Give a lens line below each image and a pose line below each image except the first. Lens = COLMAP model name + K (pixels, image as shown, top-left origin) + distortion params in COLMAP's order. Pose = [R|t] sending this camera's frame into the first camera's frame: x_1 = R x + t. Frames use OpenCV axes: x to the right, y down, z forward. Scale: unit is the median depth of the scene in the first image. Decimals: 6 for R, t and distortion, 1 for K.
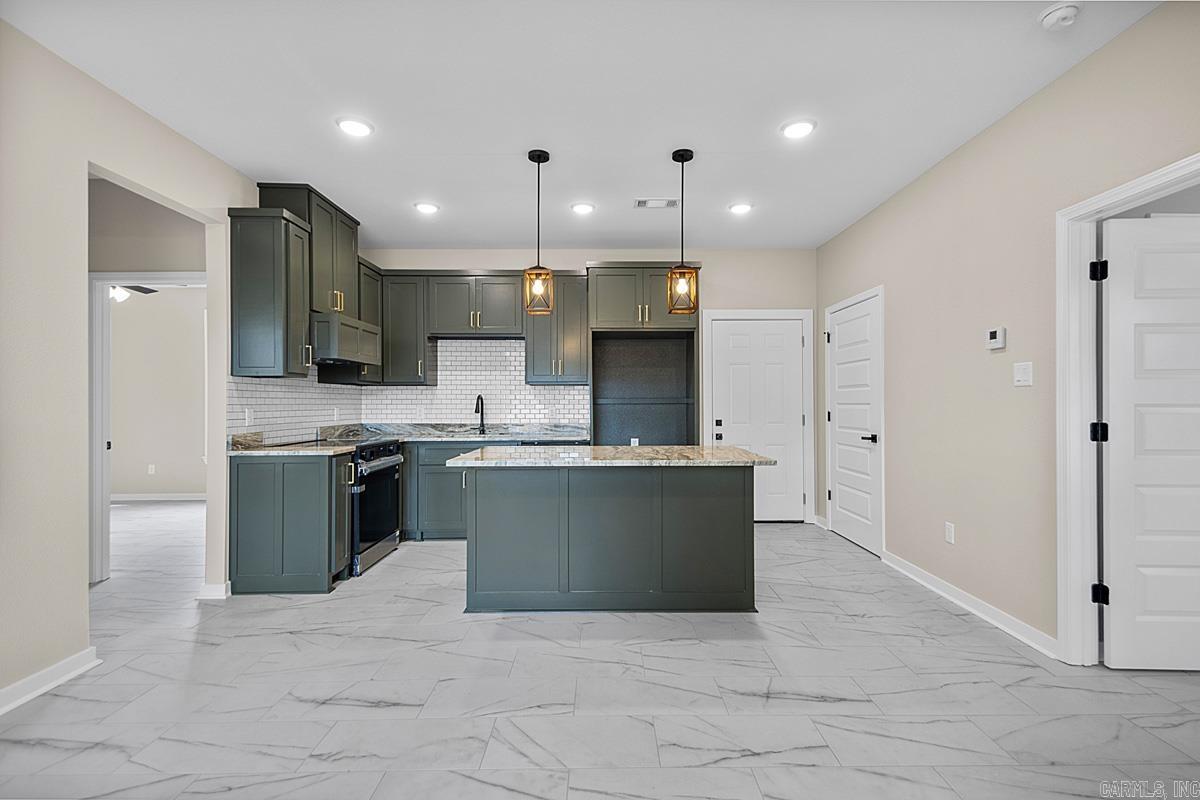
lens RADIAL K [[558.4, 0, 610.4], [0, 558.4, 397.8], [0, 0, 1]] dist [0.025852, -0.017087]
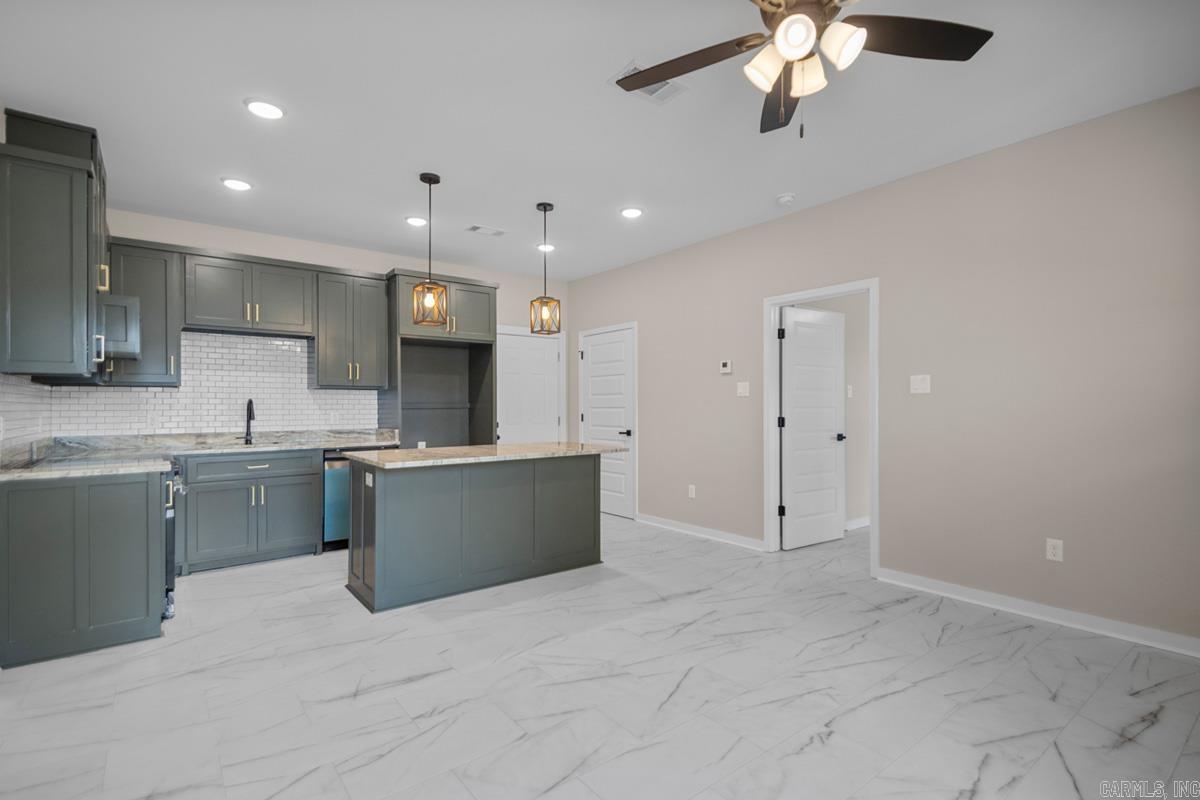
lens RADIAL K [[558.4, 0, 632.2], [0, 558.4, 406.6], [0, 0, 1]] dist [0.025852, -0.017087]
pose [[0.781298, -0.003079, 0.624150, -0.437796], [-0.002539, 0.999964, 0.008110, -0.002743], [-0.624153, -0.007921, 0.781262, -0.077428]]
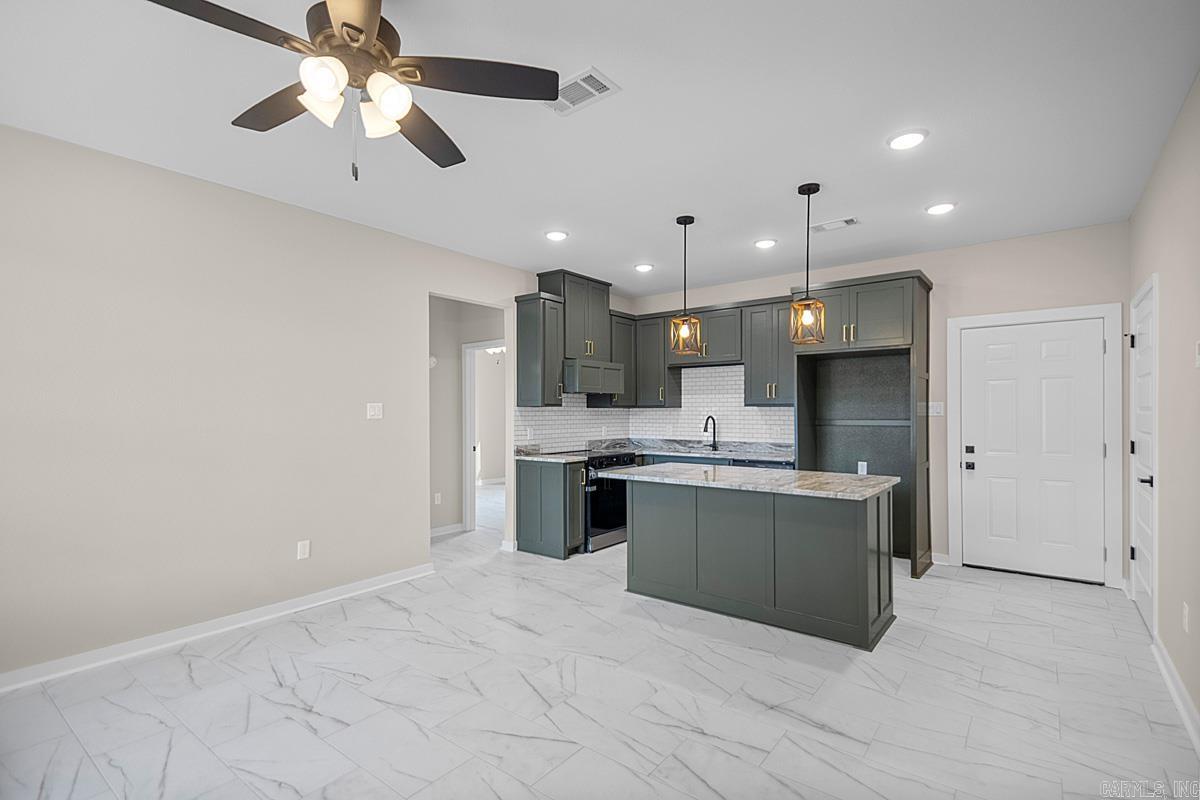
lens RADIAL K [[558.4, 0, 597.2], [0, 558.4, 409.9], [0, 0, 1]] dist [0.025852, -0.017087]
pose [[0.778420, -0.002640, -0.627739, 0.411575], [0.007104, 0.999964, 0.004604, -0.033232], [0.627704, -0.008043, 0.778411, -0.035840]]
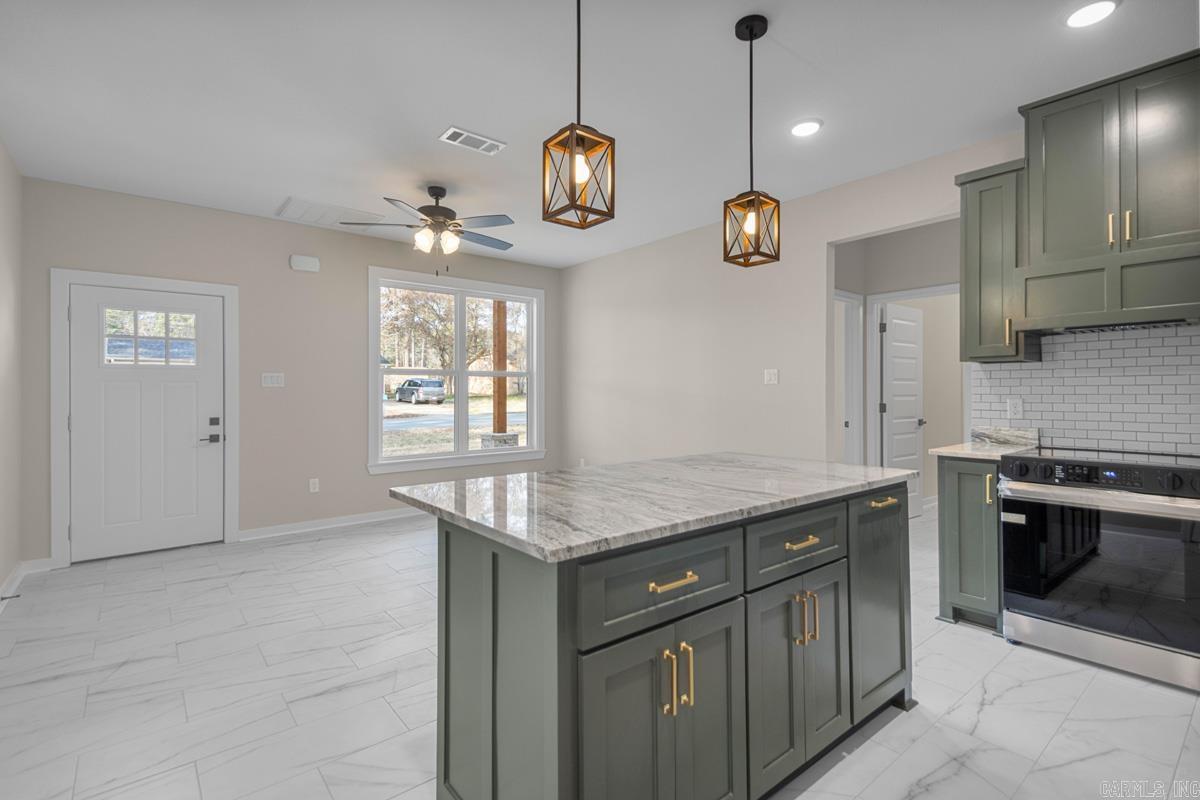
lens RADIAL K [[558.4, 0, 622.7], [0, 558.4, 391.5], [0, 0, 1]] dist [0.025852, -0.017087]
pose [[-0.768462, 0.008287, -0.639841, 0.369409], [0.013901, 0.999896, -0.003745, 0.002162], [0.639744, -0.011773, -0.768498, 1.238606]]
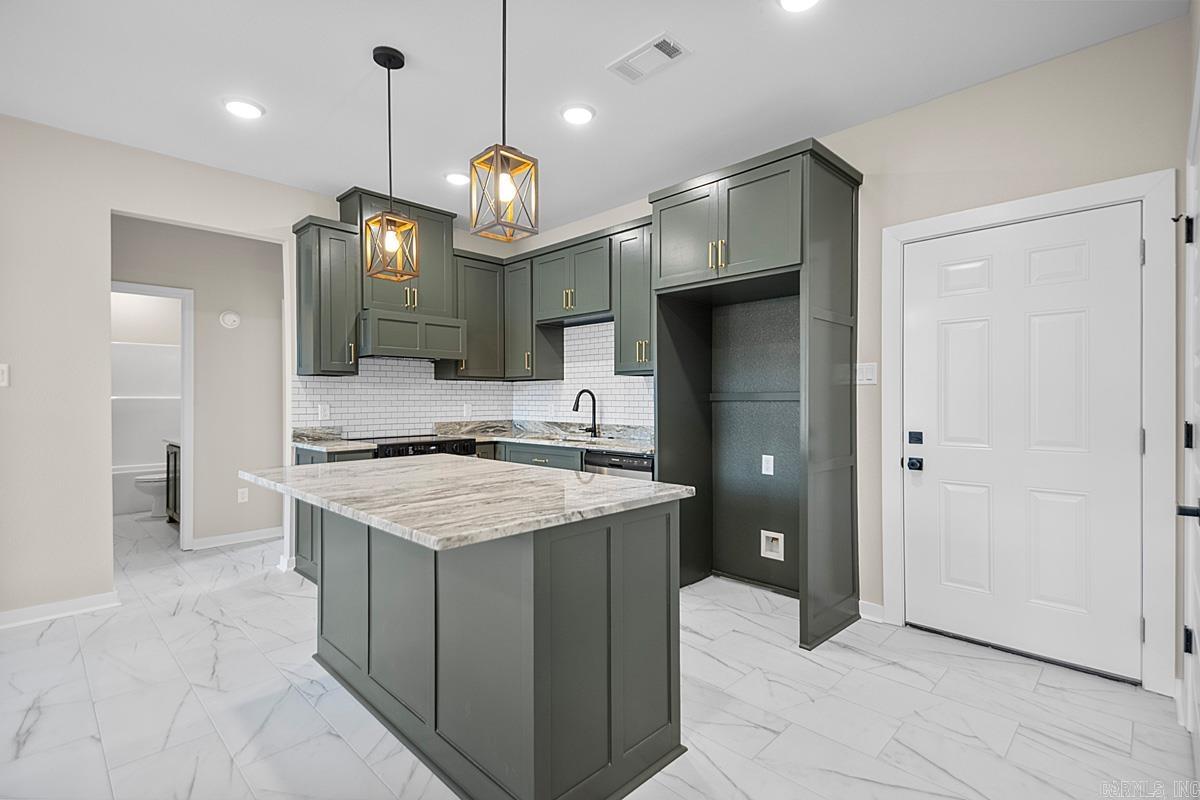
lens RADIAL K [[558.4, 0, 597.7], [0, 558.4, 397.2], [0, 0, 1]] dist [0.025852, -0.017087]
pose [[0.704617, -0.001549, -0.709586, 0.506439], [0.007447, 0.999959, 0.005212, 0.002878], [0.709549, -0.008957, 0.704600, 0.589115]]
